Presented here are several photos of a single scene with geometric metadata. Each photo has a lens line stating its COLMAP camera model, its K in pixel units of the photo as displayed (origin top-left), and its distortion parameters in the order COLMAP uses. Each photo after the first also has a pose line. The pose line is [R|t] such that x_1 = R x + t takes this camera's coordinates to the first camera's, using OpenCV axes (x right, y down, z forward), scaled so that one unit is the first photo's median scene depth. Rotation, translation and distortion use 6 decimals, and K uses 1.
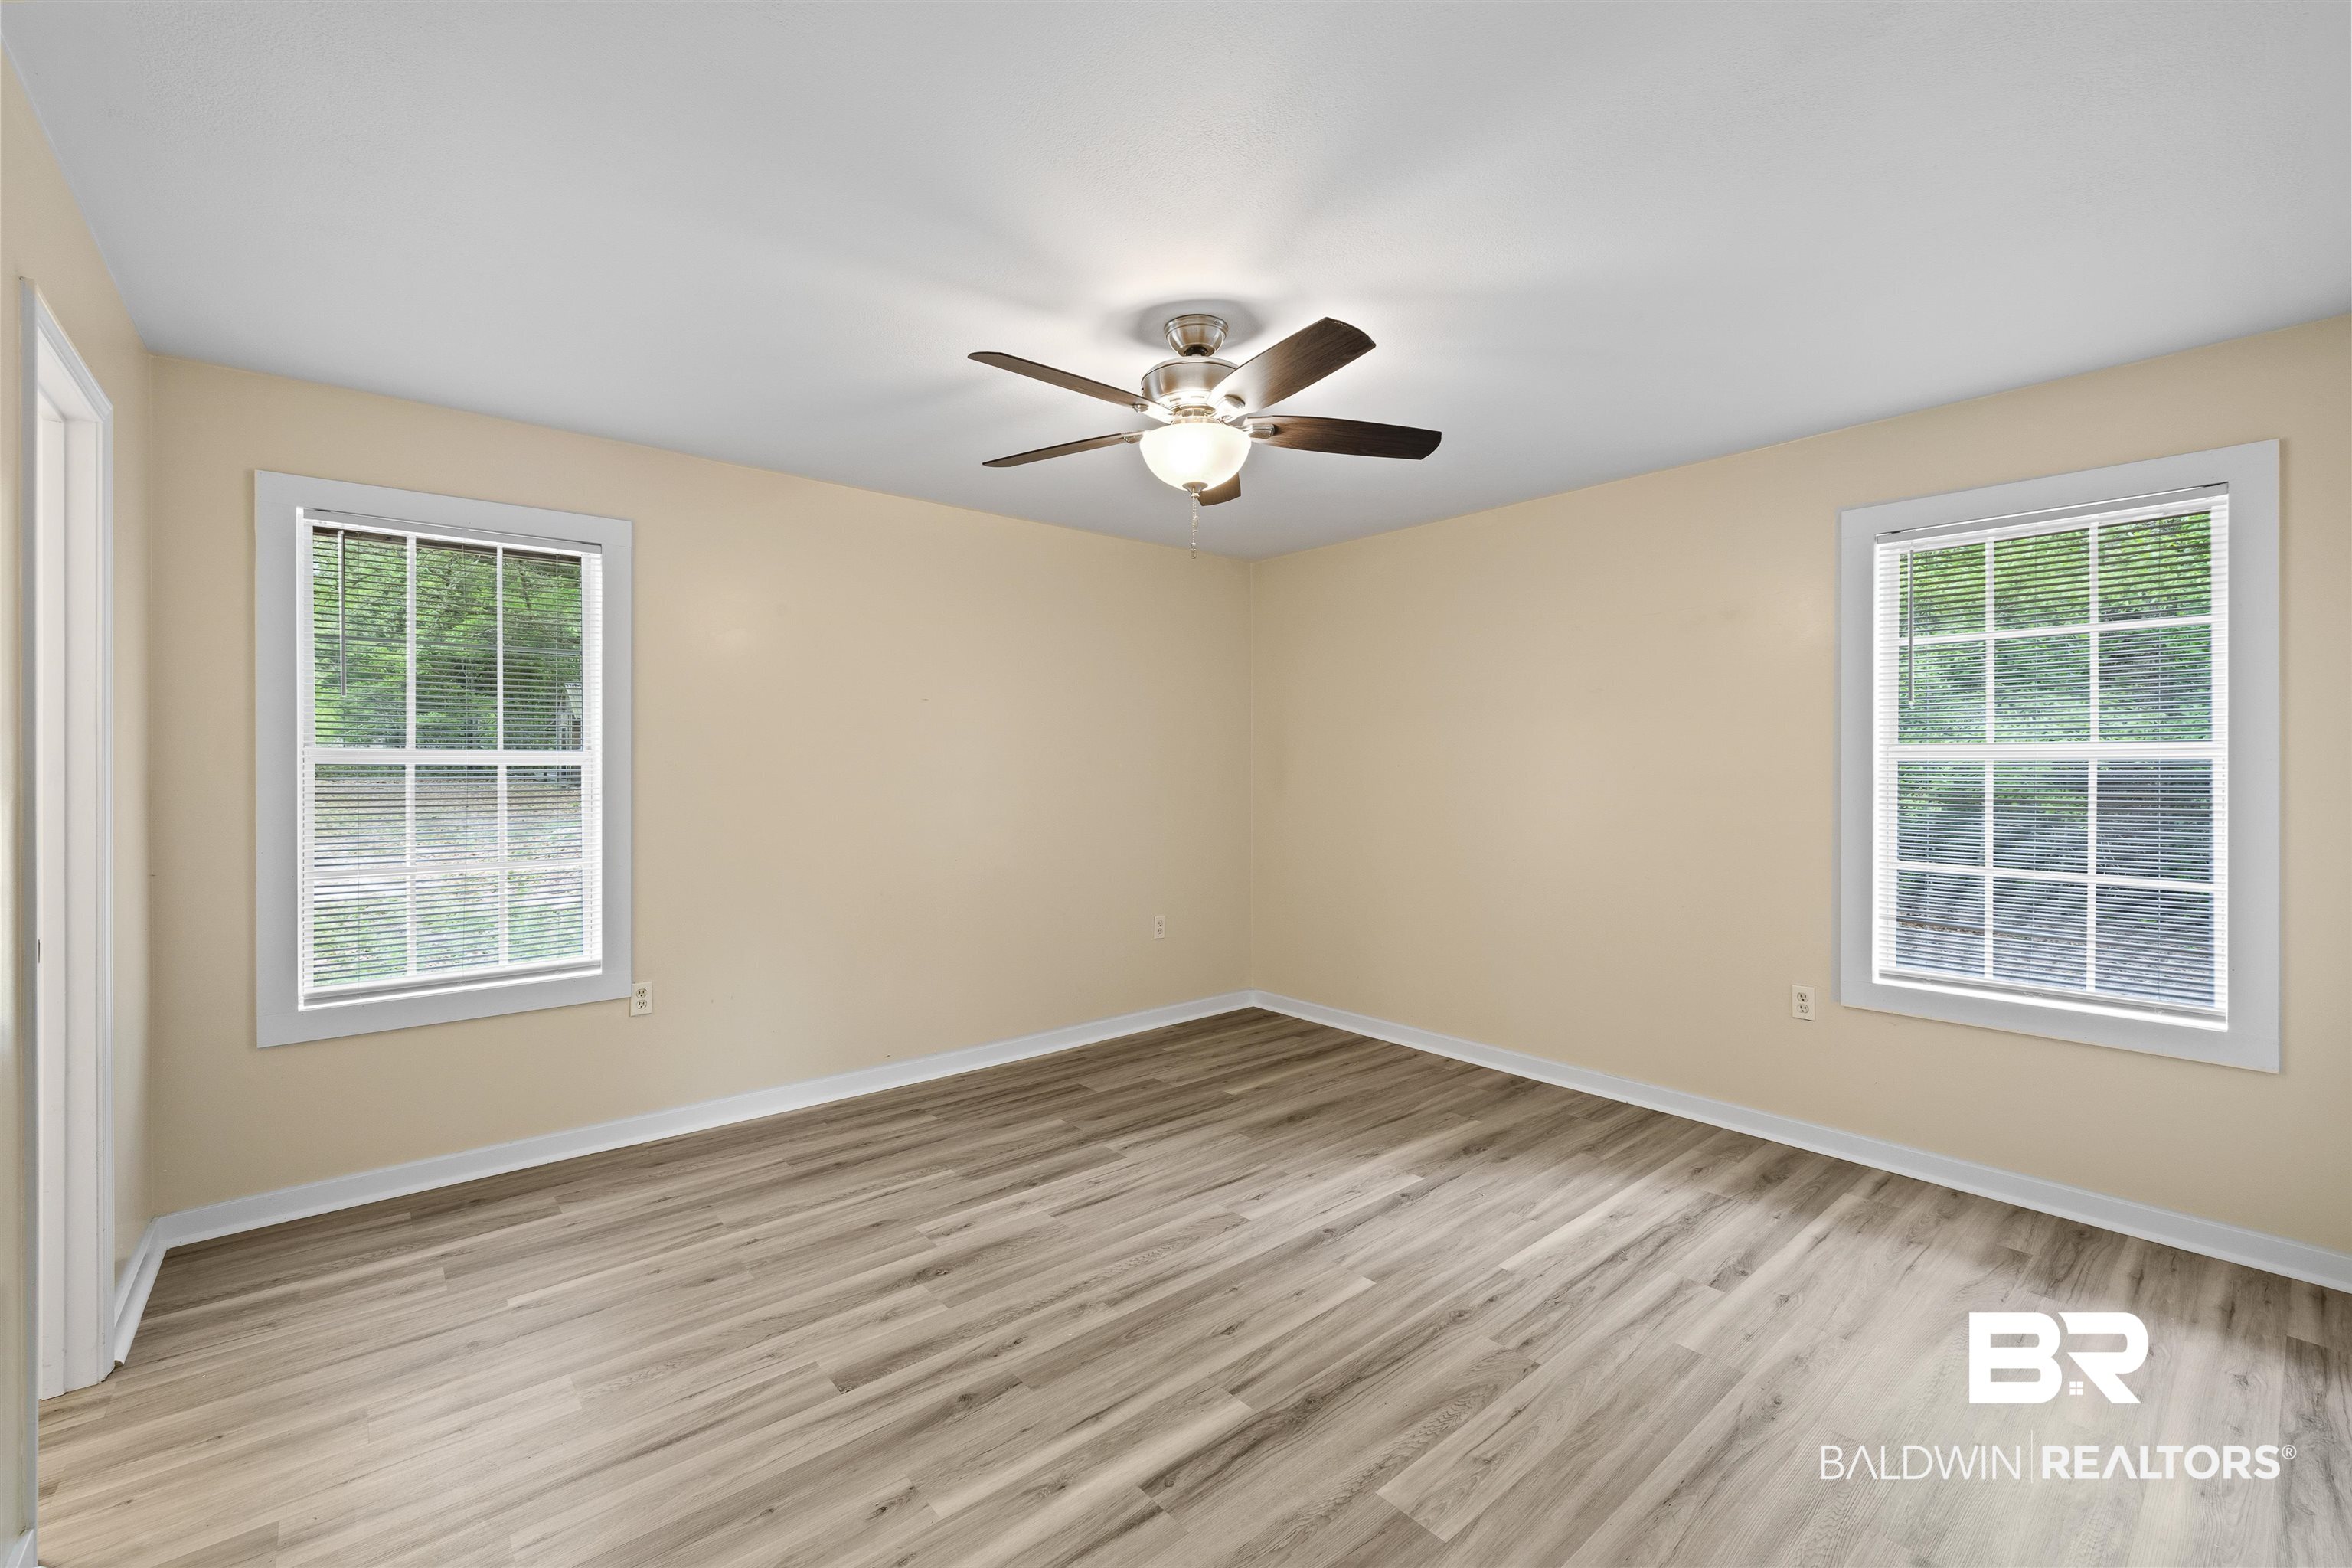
lens RADIAL K [[982.3, 0, 1163.4], [0, 982.3, 770.8], [0, 0, 1]] dist [-0.000591, -0.000231]
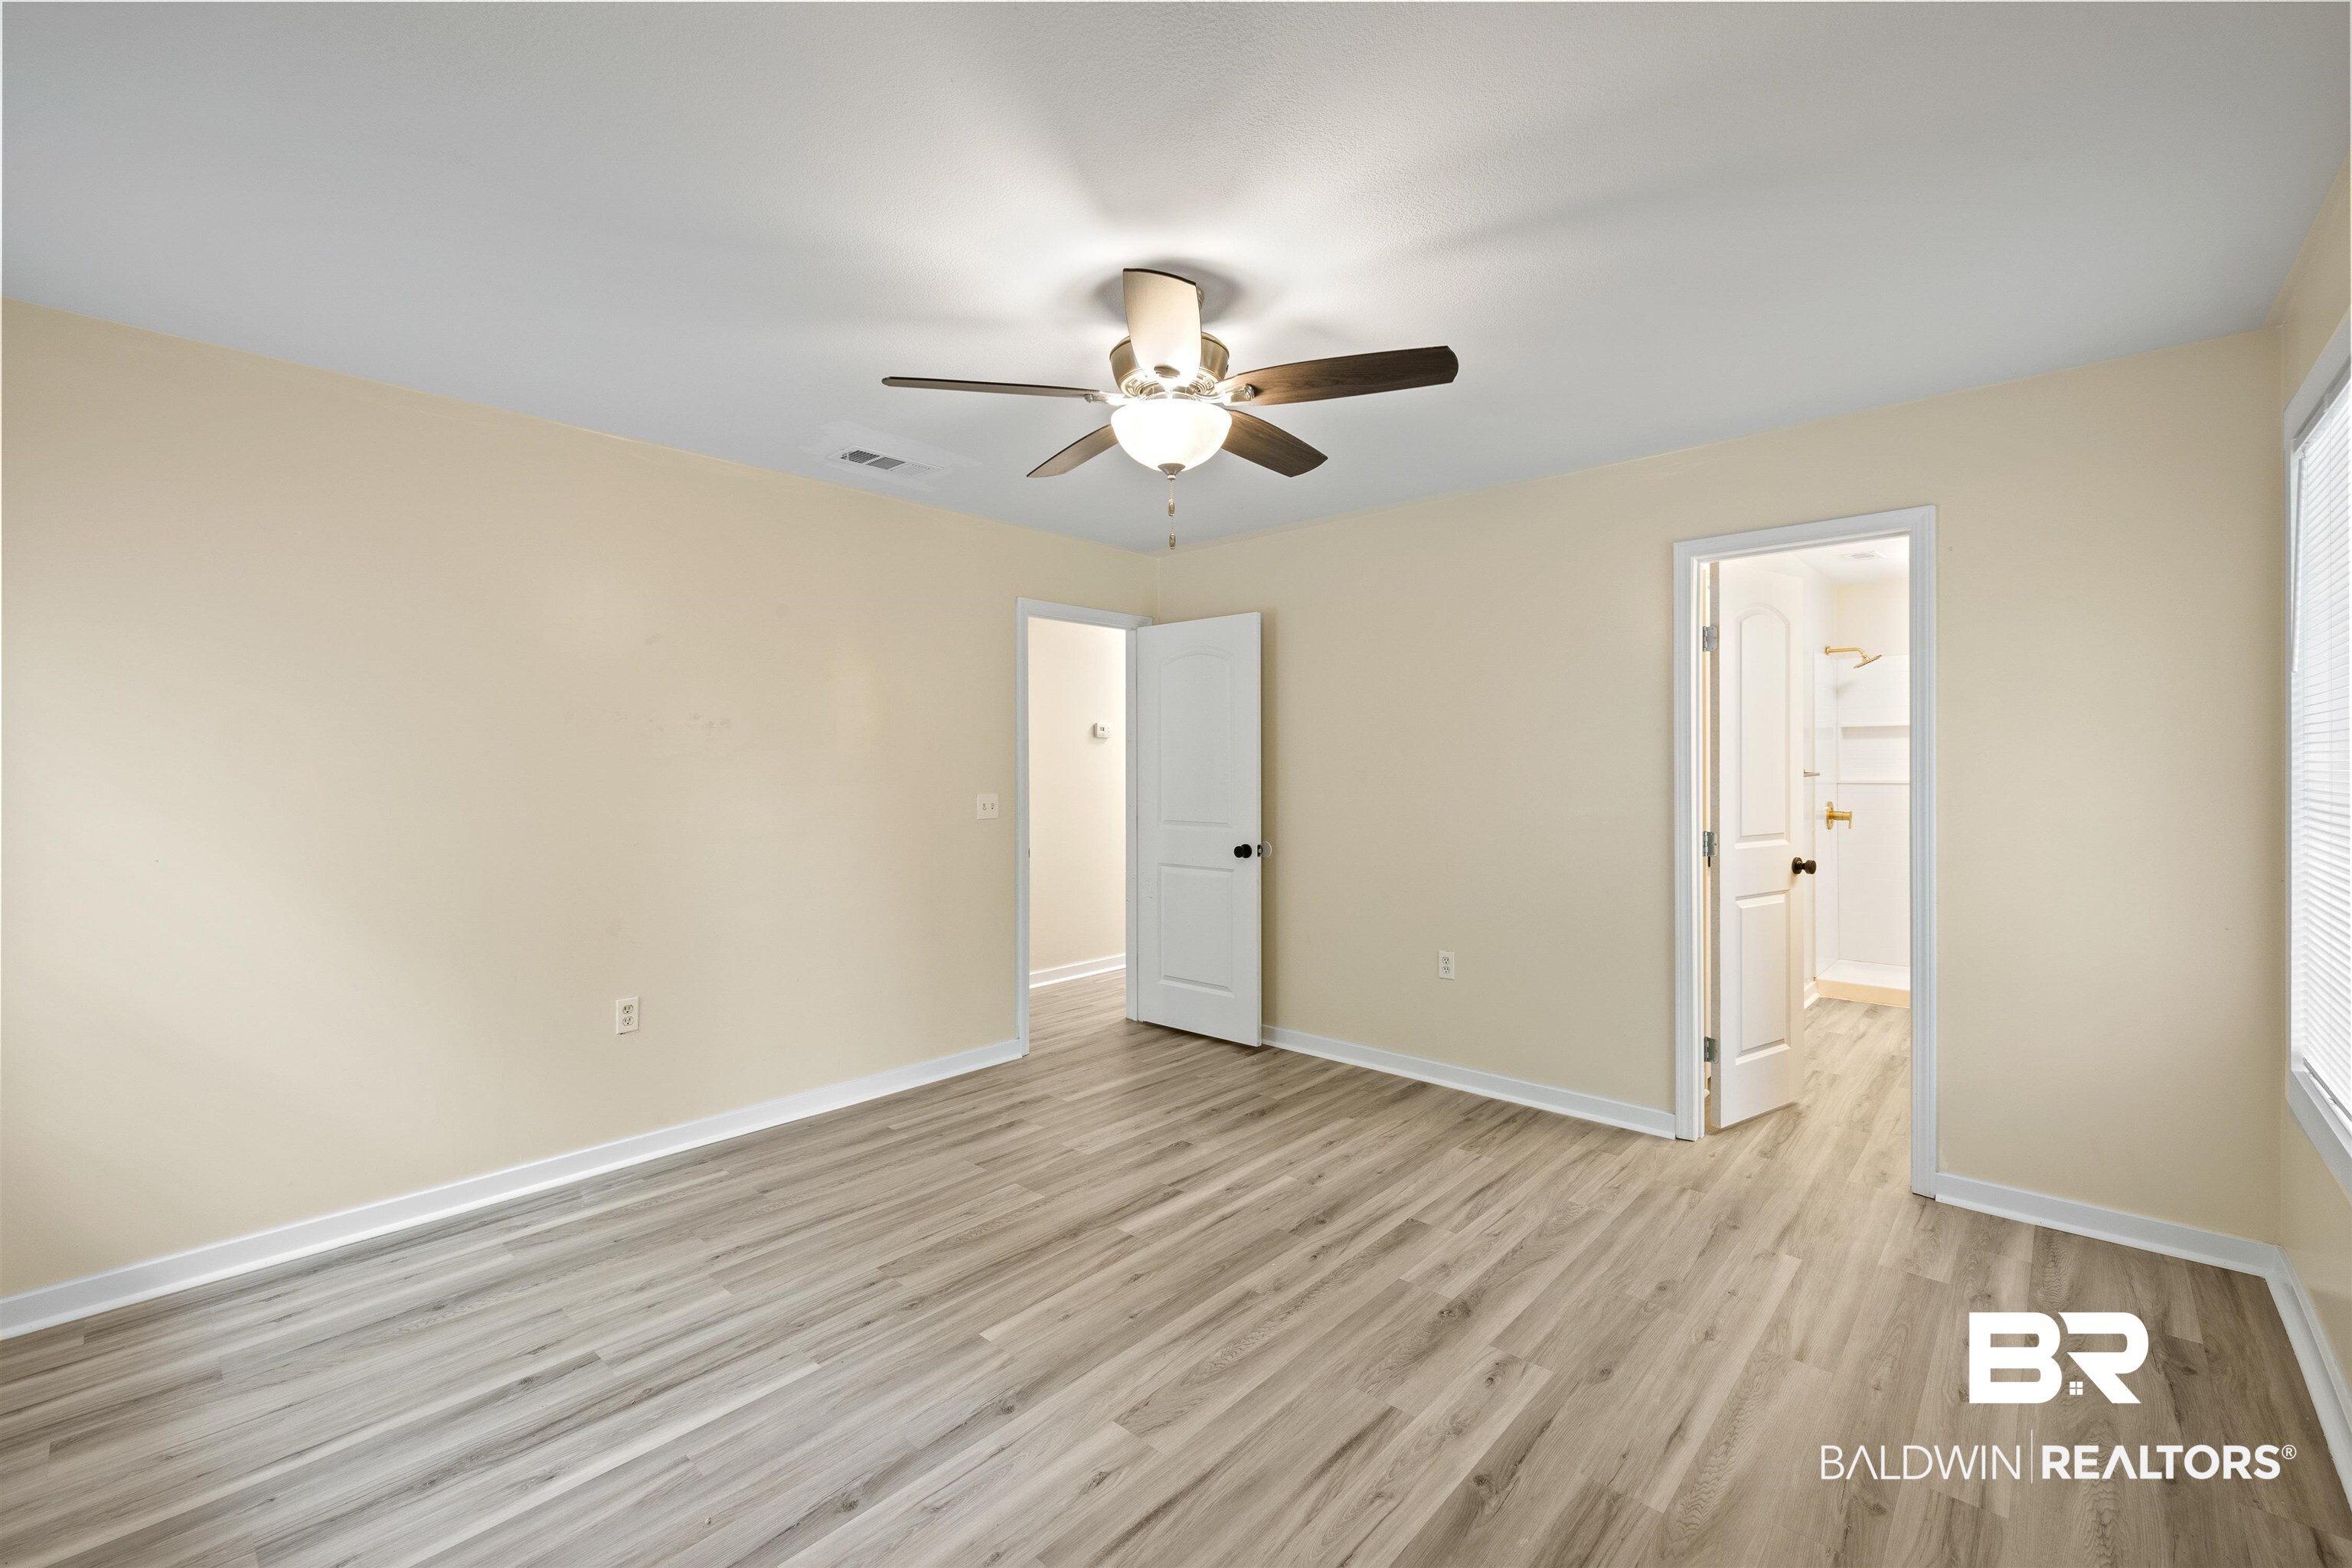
lens RADIAL K [[982.3, 0, 1163.4], [0, 982.3, 770.8], [0, 0, 1]] dist [-0.000591, -0.000231]
pose [[-0.992166, 0.005078, -0.124823, 0.154036], [0.004033, 0.999955, 0.008625, -0.011744], [0.124861, 0.008055, -0.992142, 1.885435]]
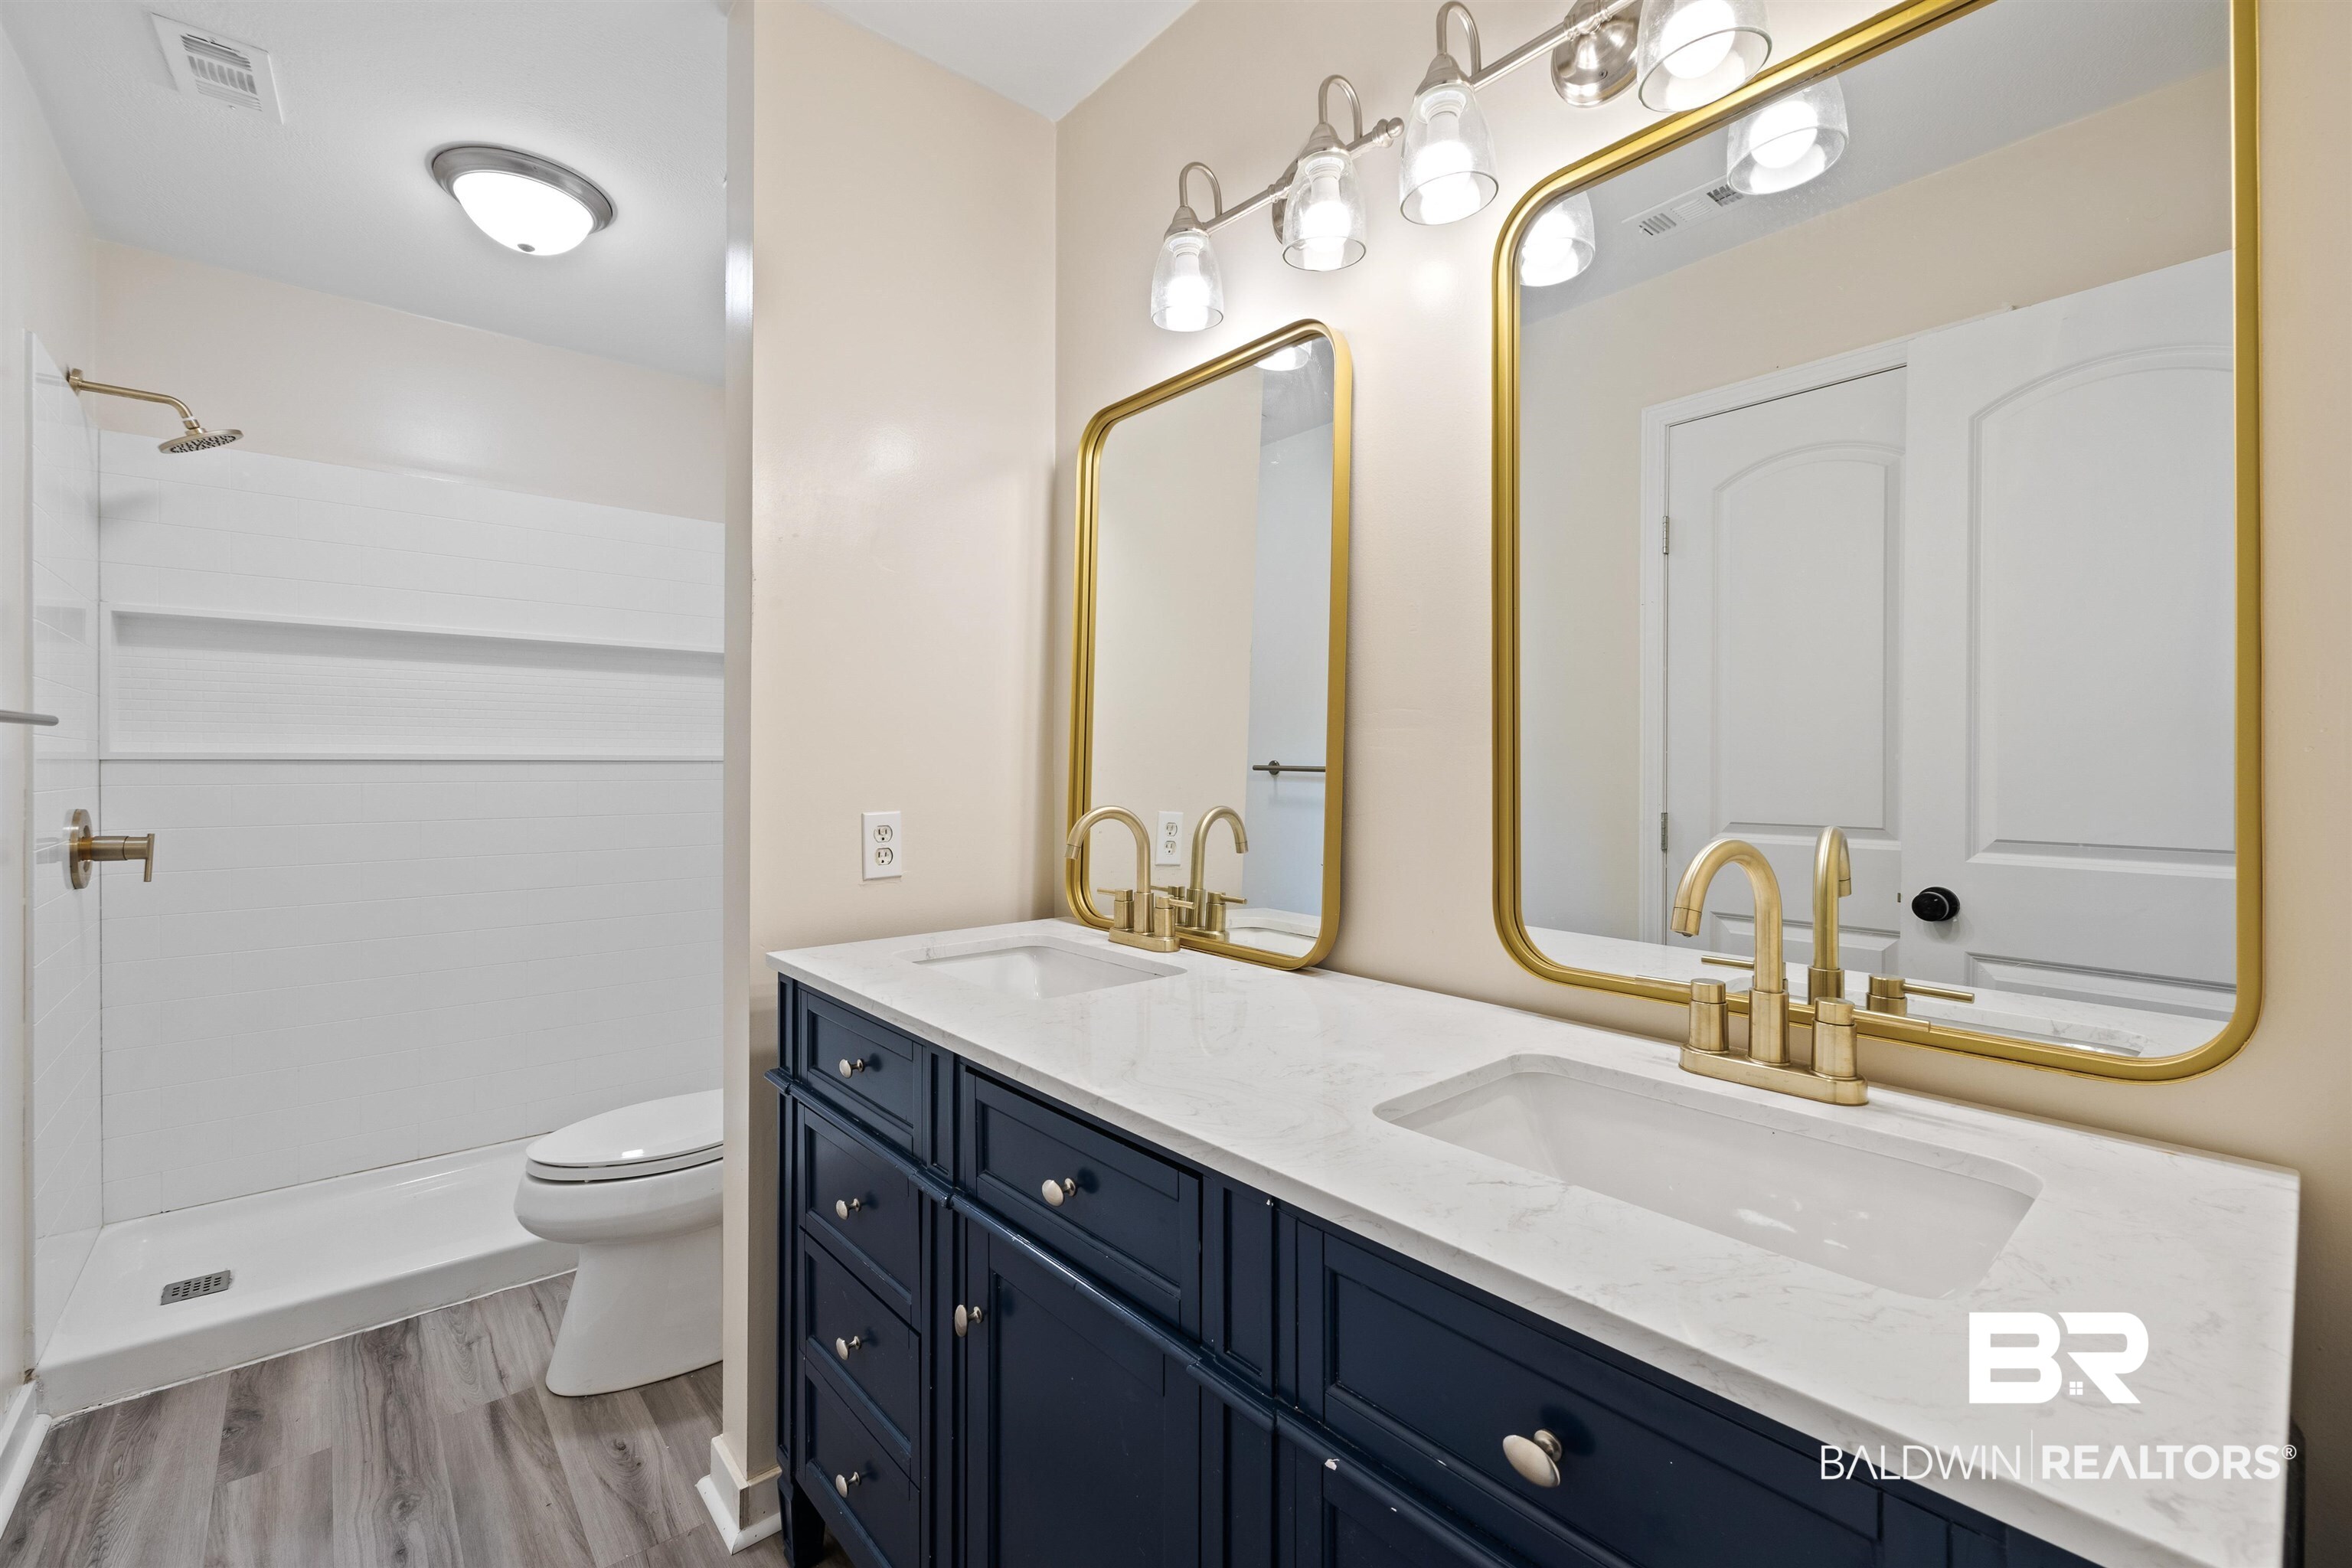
lens RADIAL K [[982.3, 0, 1163.4], [0, 982.3, 770.8], [0, 0, 1]] dist [-0.000591, -0.000231]
pose [[0.012652, 0.007828, -0.999889, -0.865563], [-0.007951, 0.999939, 0.007727, 0.041238], [0.999888, 0.007852, 0.012714, 0.676595]]
